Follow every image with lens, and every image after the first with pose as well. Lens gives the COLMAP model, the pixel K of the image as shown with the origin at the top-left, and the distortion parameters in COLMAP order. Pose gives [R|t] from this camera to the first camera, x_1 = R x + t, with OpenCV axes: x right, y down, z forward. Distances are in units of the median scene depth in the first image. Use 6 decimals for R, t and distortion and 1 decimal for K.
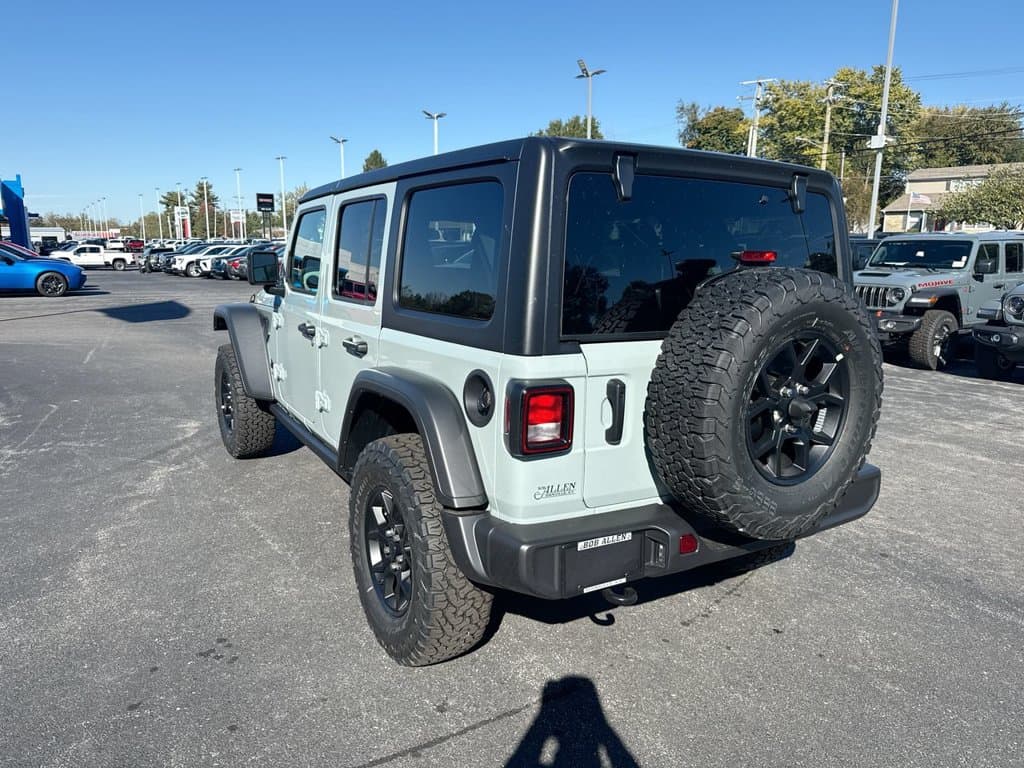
lens RADIAL K [[724.7, 0, 521.5], [0, 724.7, 380.2], [0, 0, 1]] dist [0.045672, -0.045183]
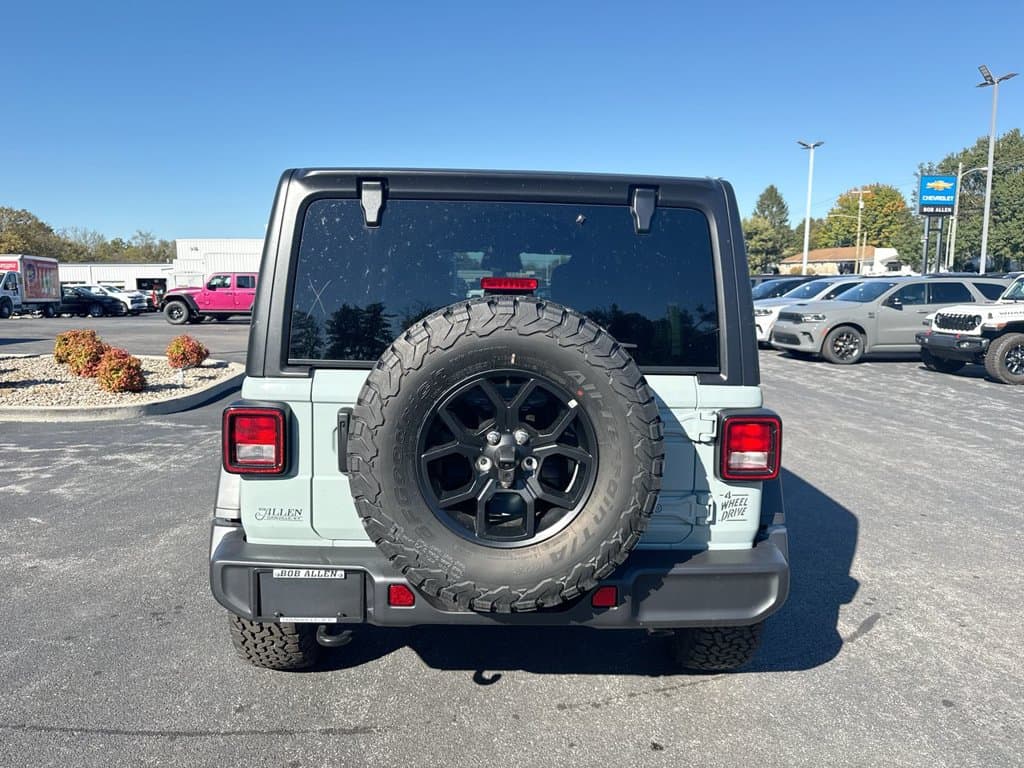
lens RADIAL K [[734.4, 0, 530.7], [0, 734.4, 368.3], [0, 0, 1]] dist [0.038855, -0.046712]
pose [[0.871468, 0.052701, -0.487613, 0.530424], [-0.085423, 0.995324, -0.045095, -0.020102], [0.482957, 0.080952, 0.871894, 0.166030]]
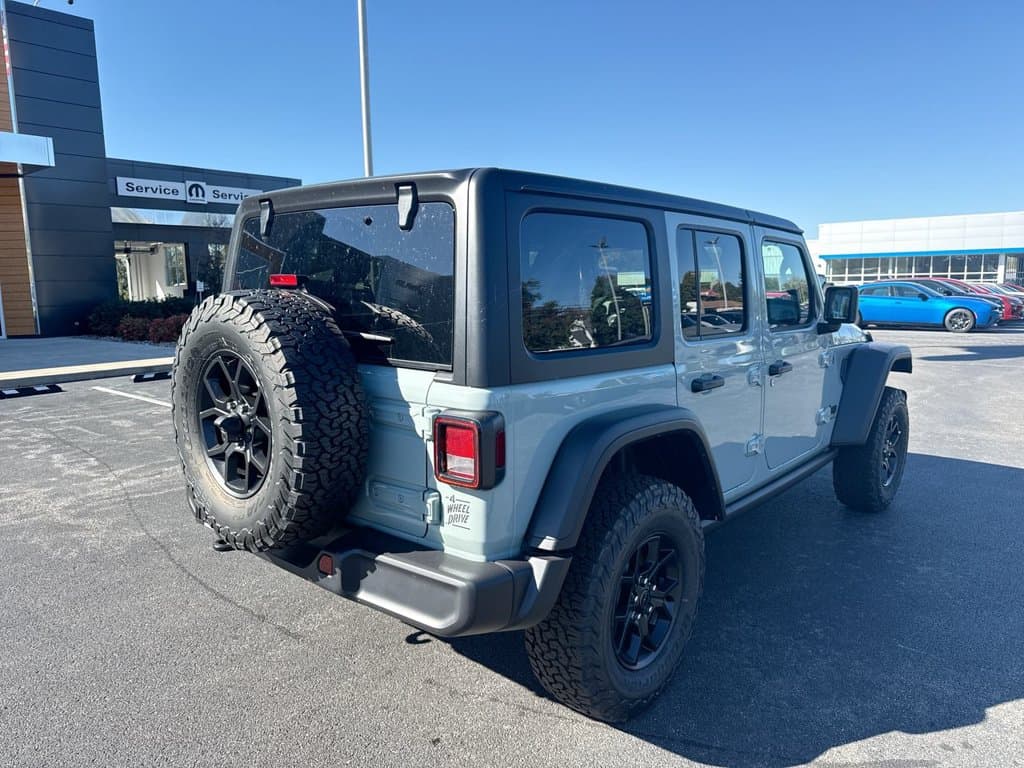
lens RADIAL K [[723.2, 0, 484.5], [0, 723.2, 383.9], [0, 0, 1]] dist [0.091681, -0.110710]
pose [[0.286861, 0.114512, -0.951103, 0.952391], [-0.158232, 0.984857, 0.070852, -0.096392], [0.944814, 0.130171, 0.300636, 0.657921]]
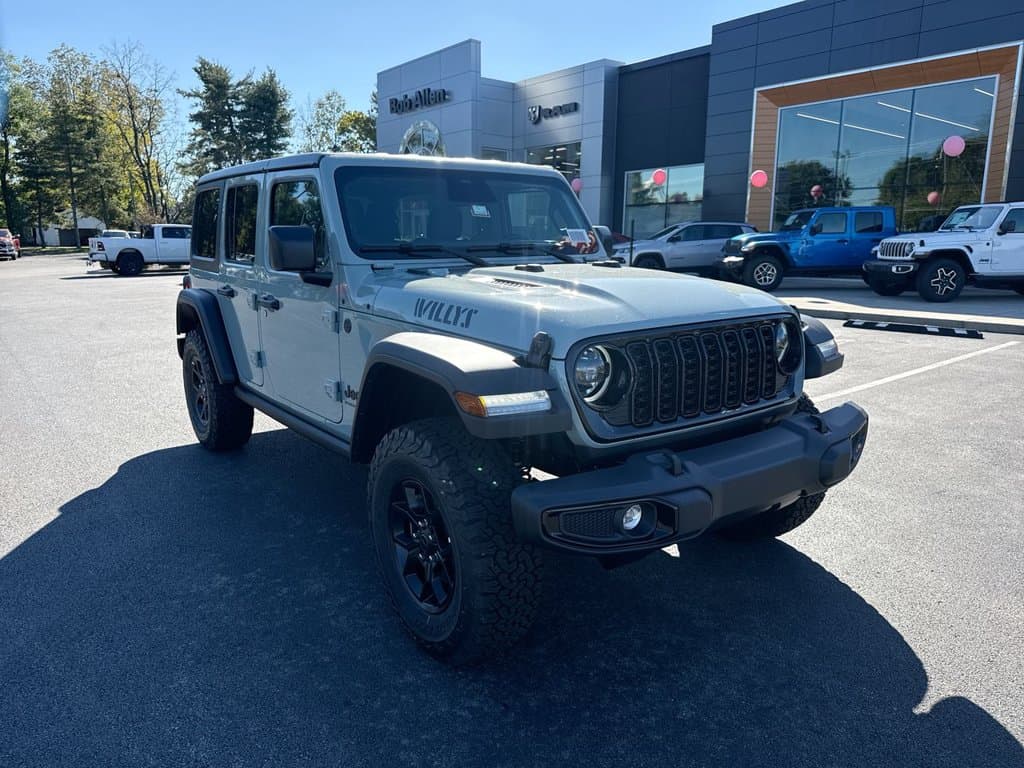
lens RADIAL K [[723.2, 0, 484.5], [0, 723.2, 383.9], [0, 0, 1]] dist [0.091681, -0.110710]
pose [[-0.995891, 0.000589, -0.090556, -0.112157], [-0.033305, 0.927515, 0.372300, -0.412626], [0.084211, 0.373786, -0.923684, 2.406166]]
